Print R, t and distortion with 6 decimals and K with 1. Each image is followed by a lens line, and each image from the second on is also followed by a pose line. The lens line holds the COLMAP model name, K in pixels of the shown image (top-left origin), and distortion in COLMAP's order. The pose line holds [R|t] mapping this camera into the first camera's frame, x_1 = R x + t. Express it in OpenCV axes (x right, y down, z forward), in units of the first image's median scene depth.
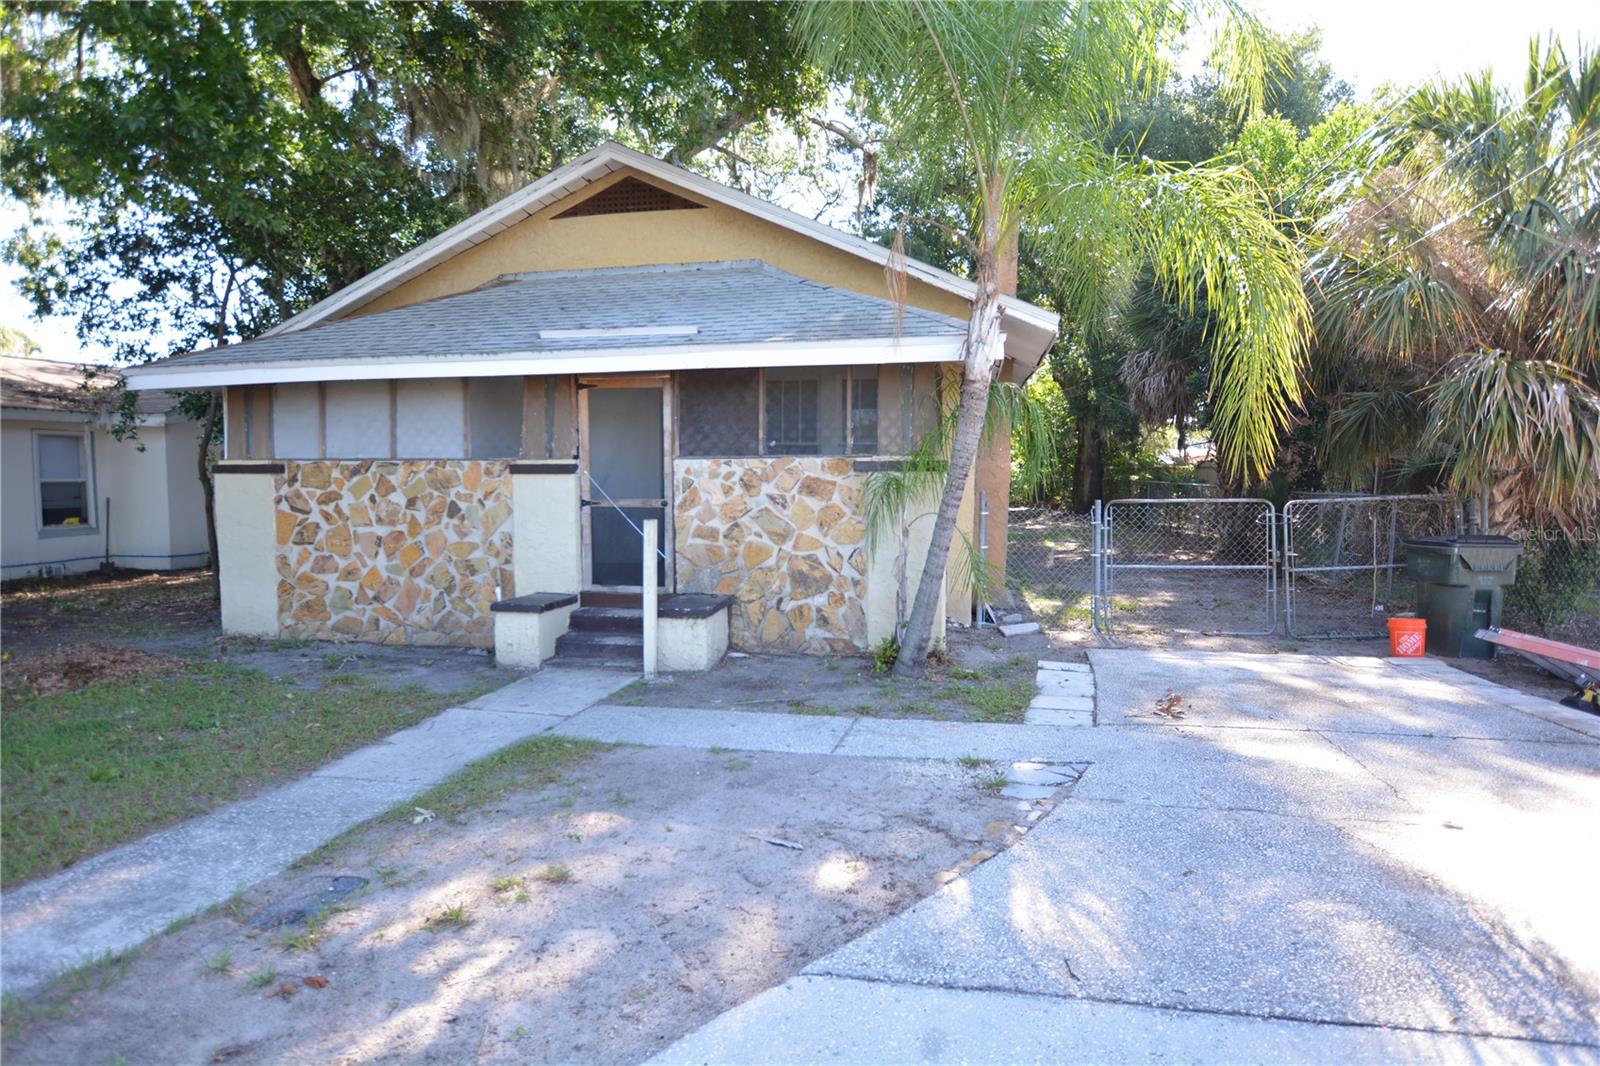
lens RADIAL K [[655.7, 0, 800.4], [0, 655.7, 528.7], [0, 0, 1]] dist [-0.009578, 0.000900]
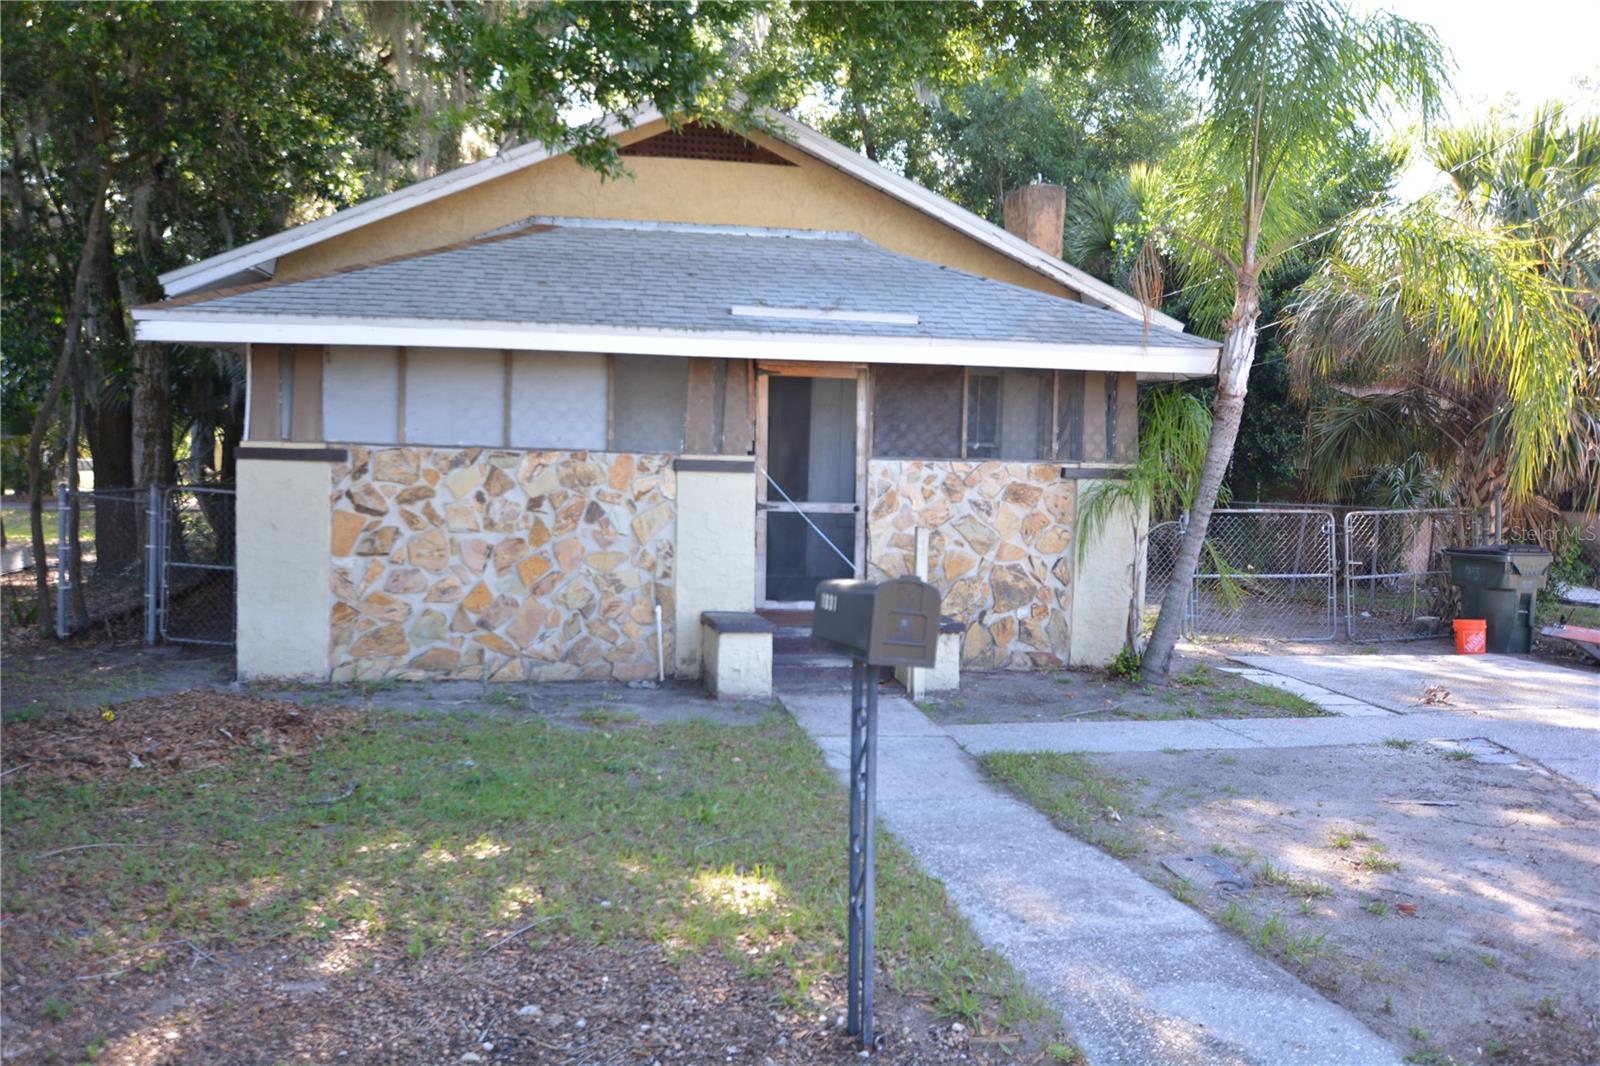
lens RADIAL K [[807.7, 0, 799.2], [0, 807.7, 532.9], [0, 0, 1]] dist [0.003417, -0.000035]
pose [[0.966051, 0.004877, 0.258305, -0.555962], [-0.003649, 0.999980, -0.005233, 0.000752], [-0.258326, 0.004113, 0.966049, -0.044706]]
